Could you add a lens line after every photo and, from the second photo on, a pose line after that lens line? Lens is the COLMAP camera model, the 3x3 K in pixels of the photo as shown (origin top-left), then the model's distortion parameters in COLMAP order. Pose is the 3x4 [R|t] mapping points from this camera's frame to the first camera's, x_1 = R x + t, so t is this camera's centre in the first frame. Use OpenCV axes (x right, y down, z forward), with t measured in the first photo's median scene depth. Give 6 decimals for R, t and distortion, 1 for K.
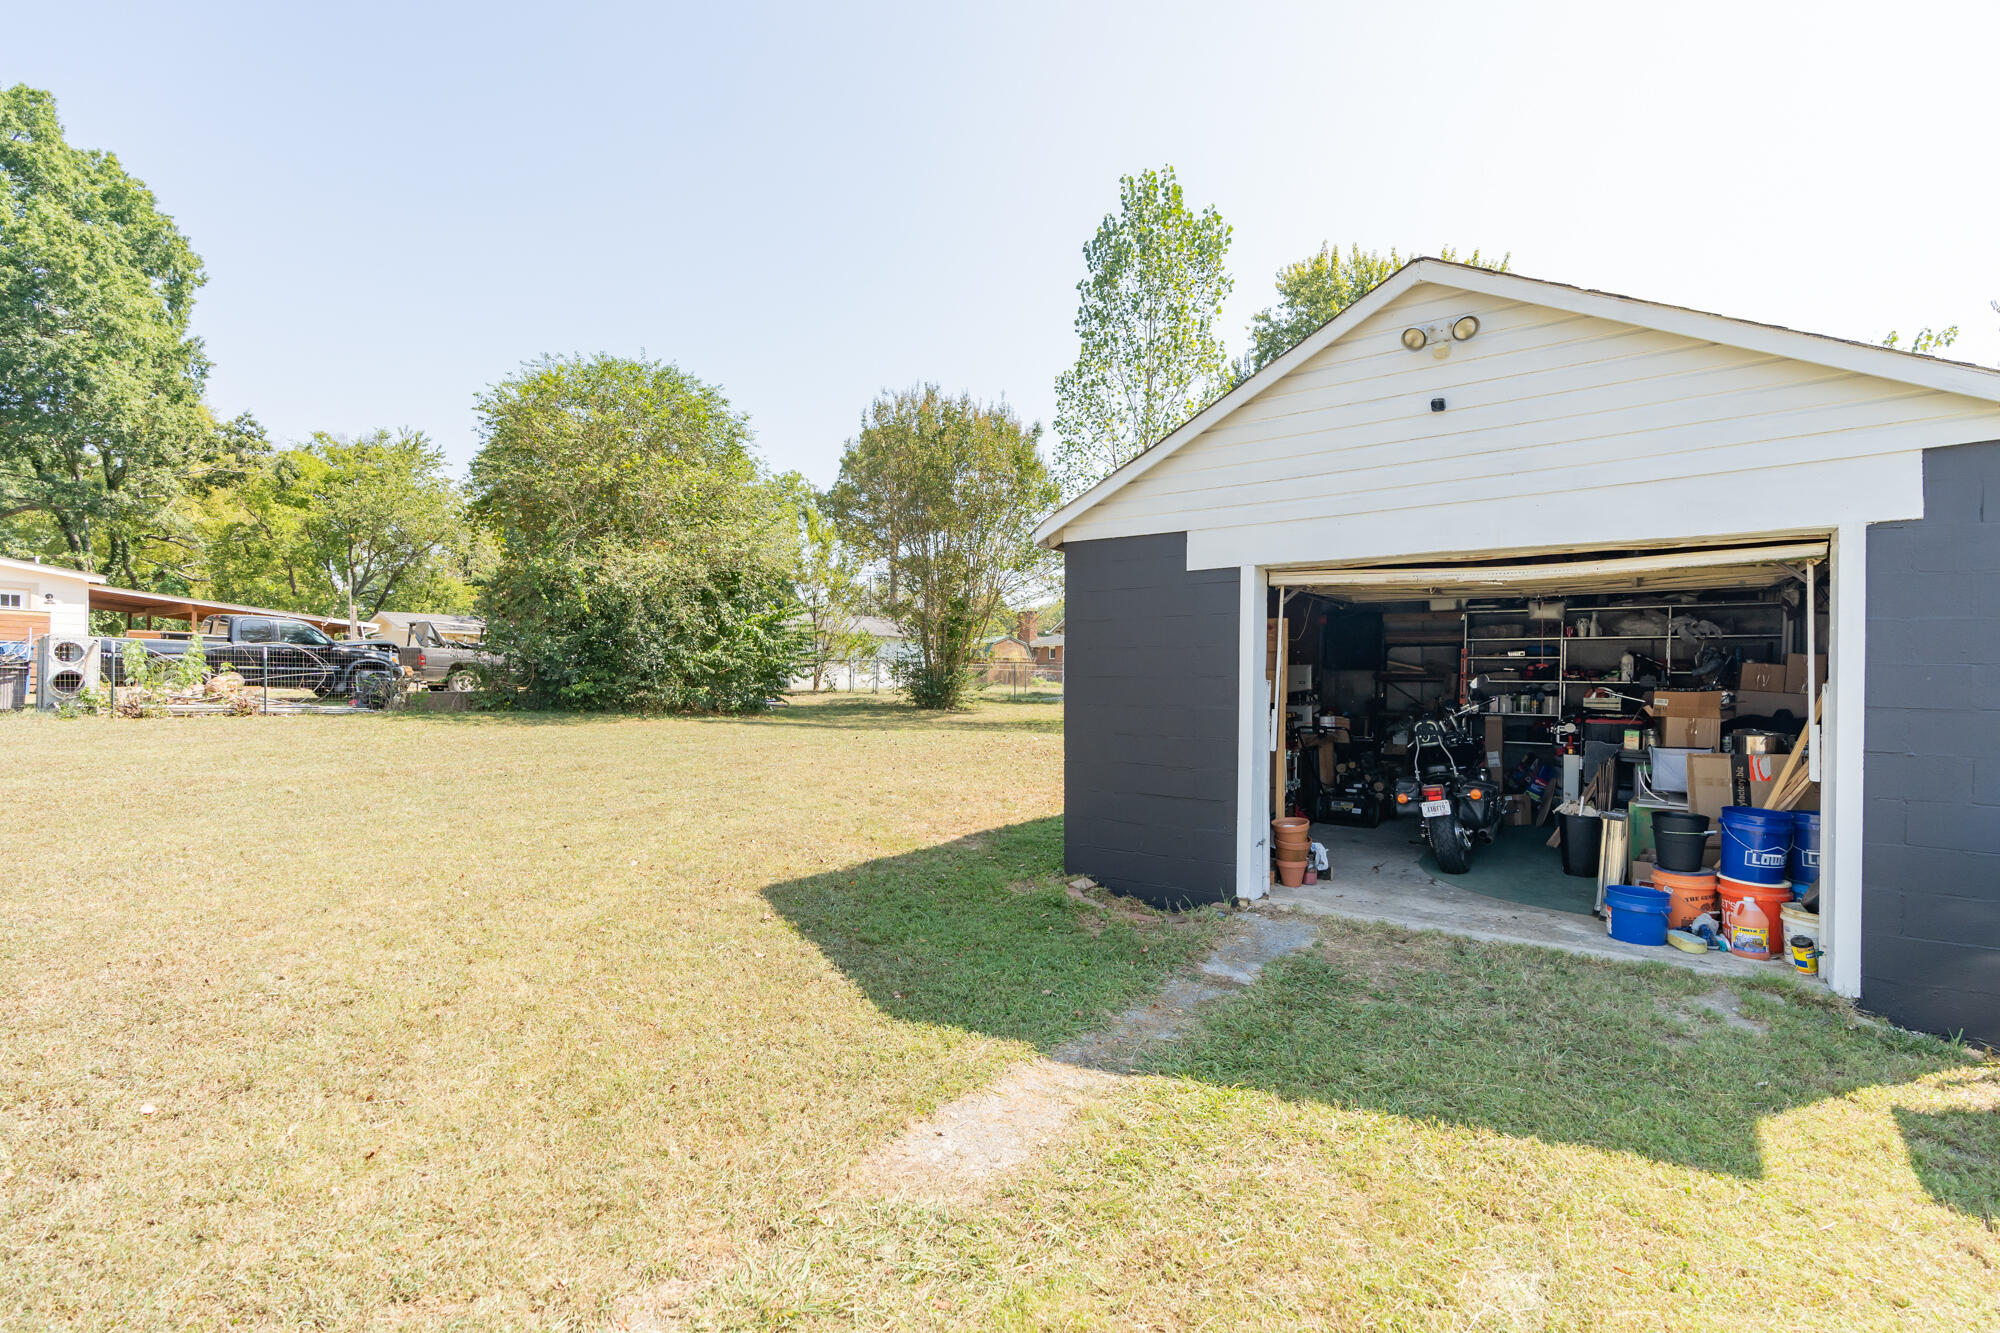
lens RADIAL K [[915.0, 0, 996.5], [0, 915.0, 674.2], [0, 0, 1]] dist [-0.004509, -0.000099]
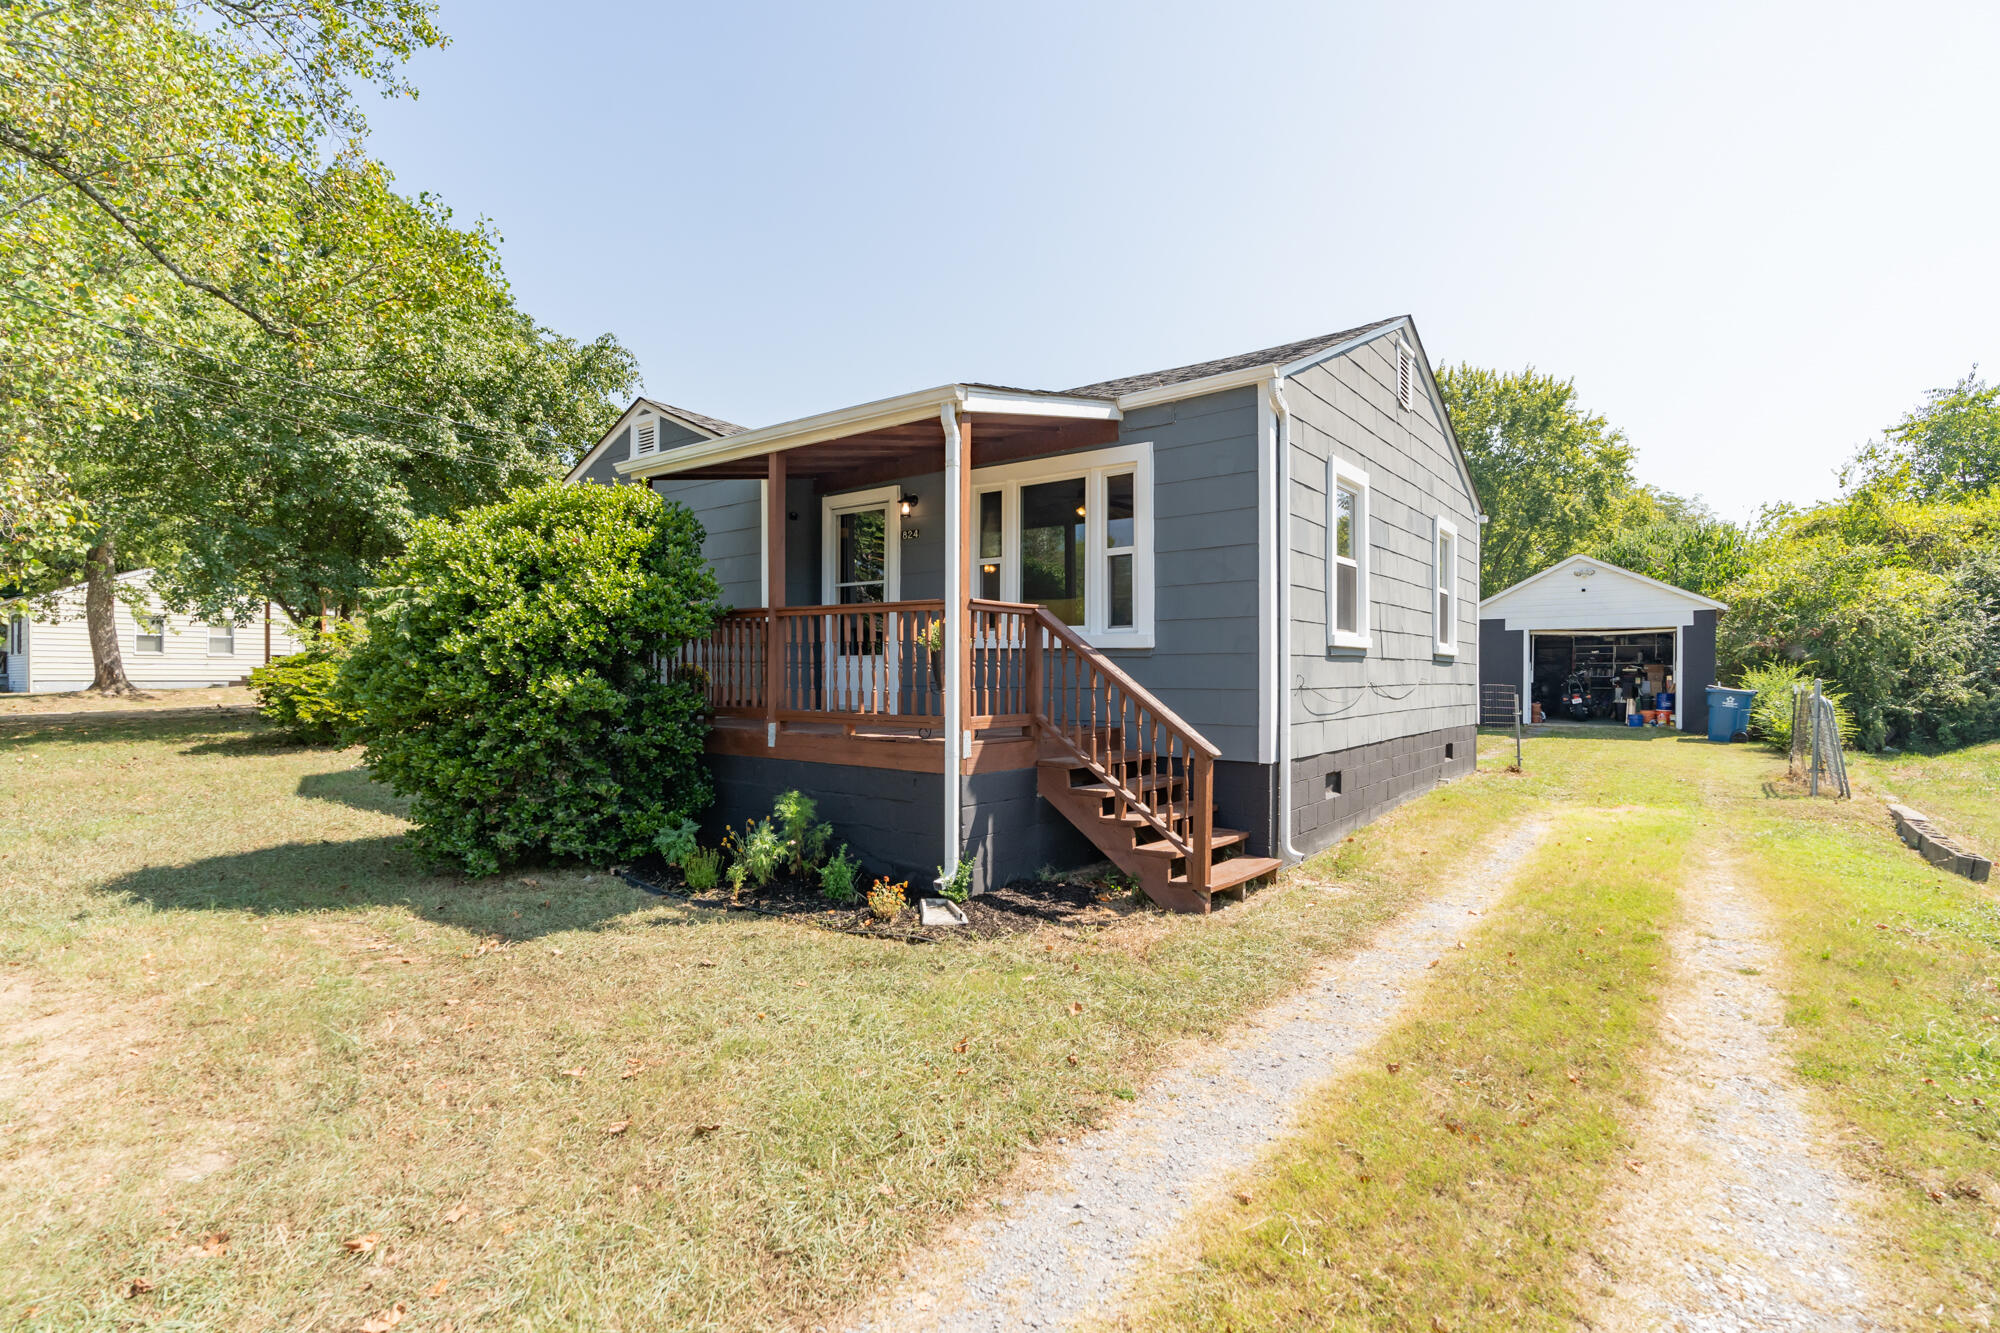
lens RADIAL K [[955.5, 0, 998.7], [0, 955.5, 671.3], [0, 0, 1]] dist [-0.004368, -0.000180]
pose [[0.999941, -0.002646, -0.010558, -1.357412], [0.002734, 0.999962, 0.008303, 0.005309], [0.010536, -0.008332, 0.999910, -2.128733]]
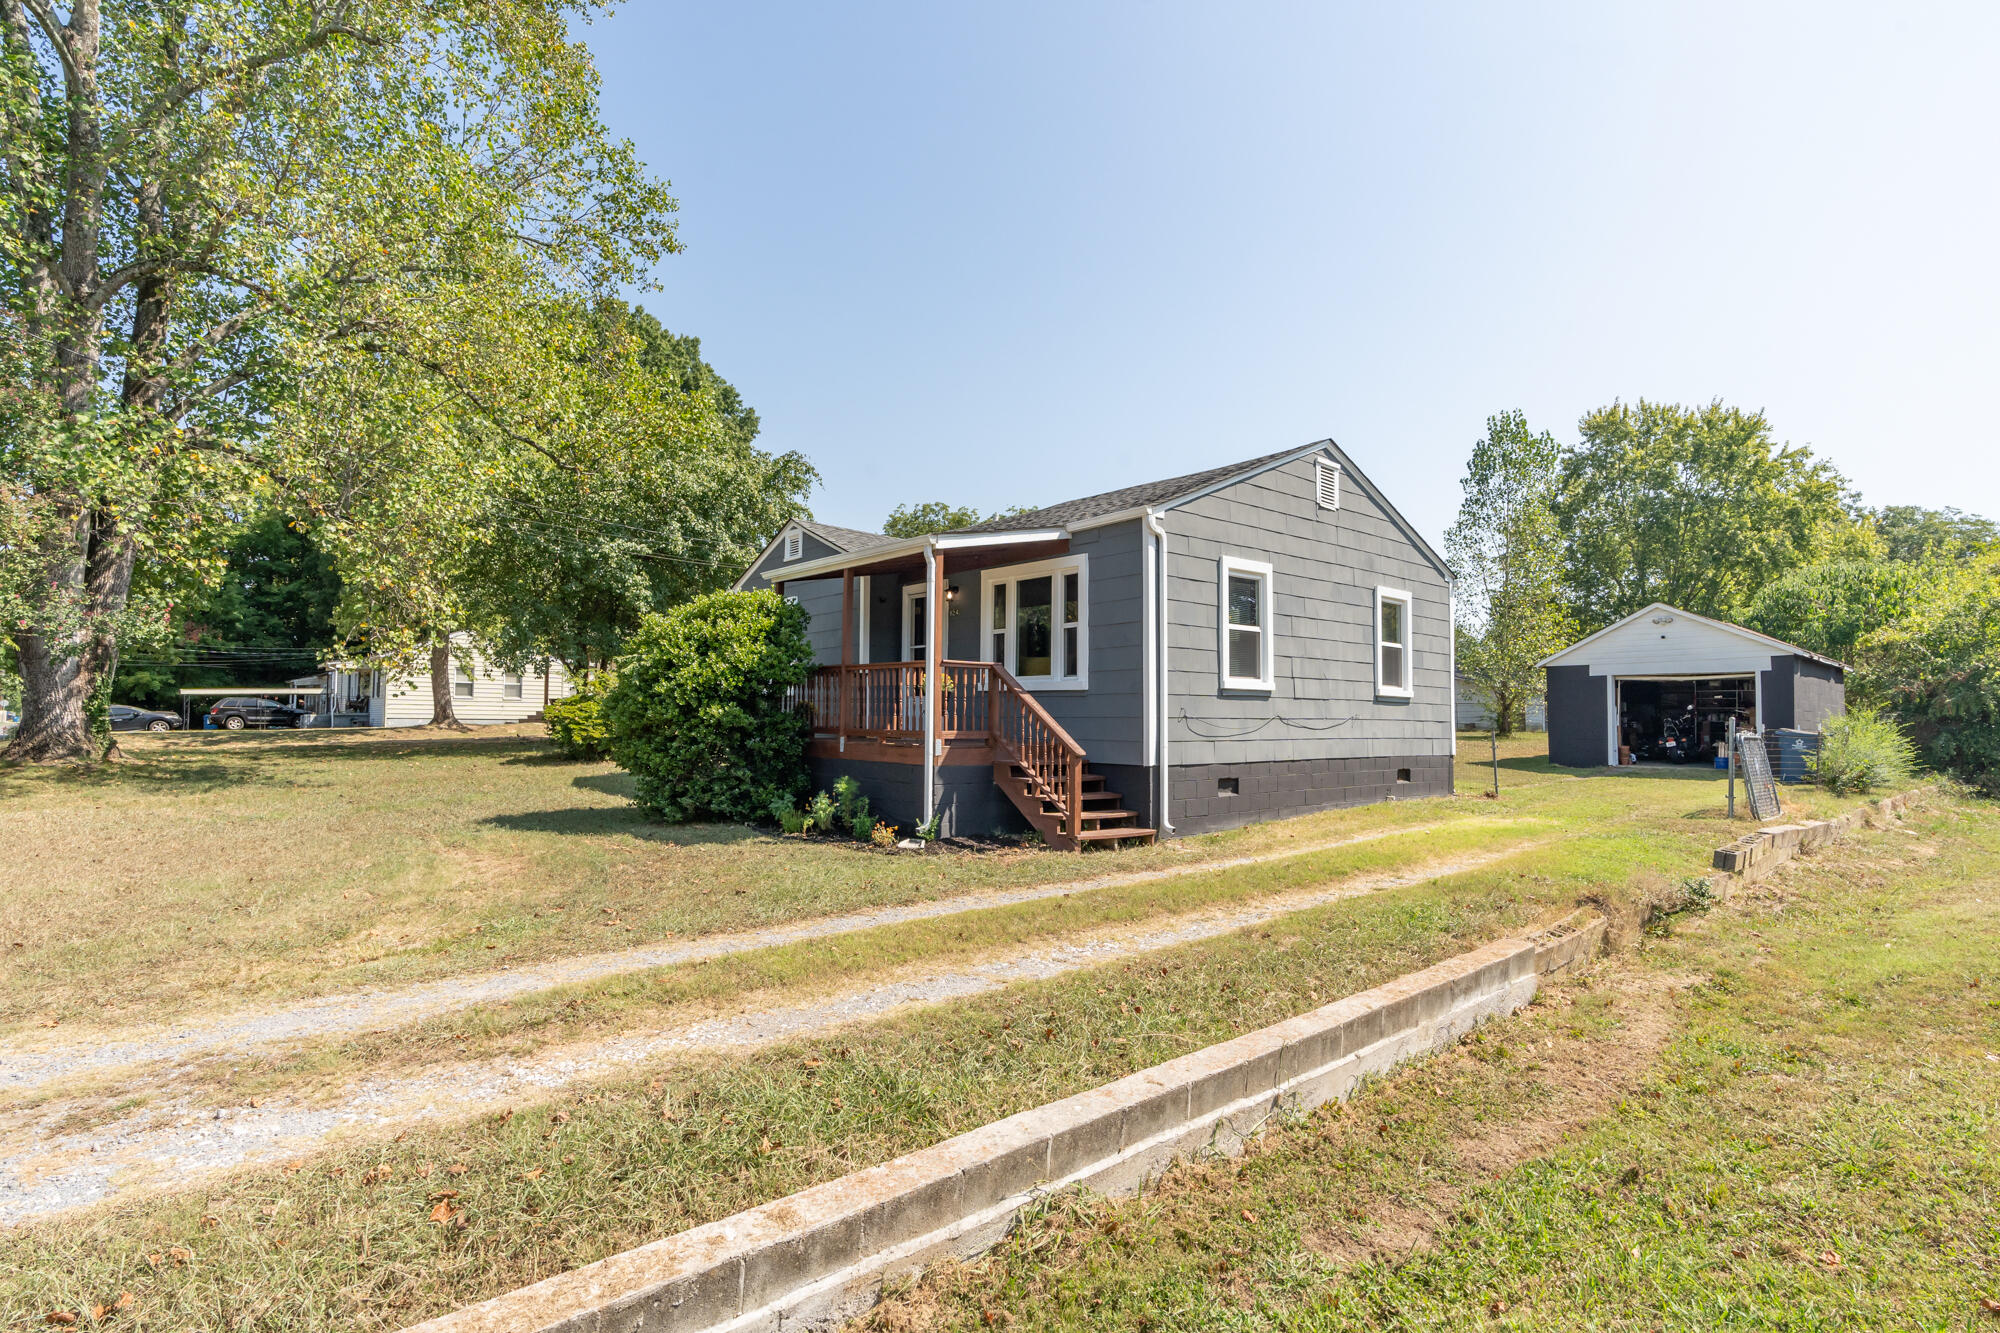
lens RADIAL K [[971.3, 0, 1000.0], [0, 971.3, 666.5], [0, 0, 1]] dist [-0.003958, -0.000270]
pose [[0.975422, -0.008746, -0.220172, -0.997682], [-0.001264, 0.998973, -0.045284, 0.022261], [0.220342, 0.044449, 0.974409, -2.651633]]
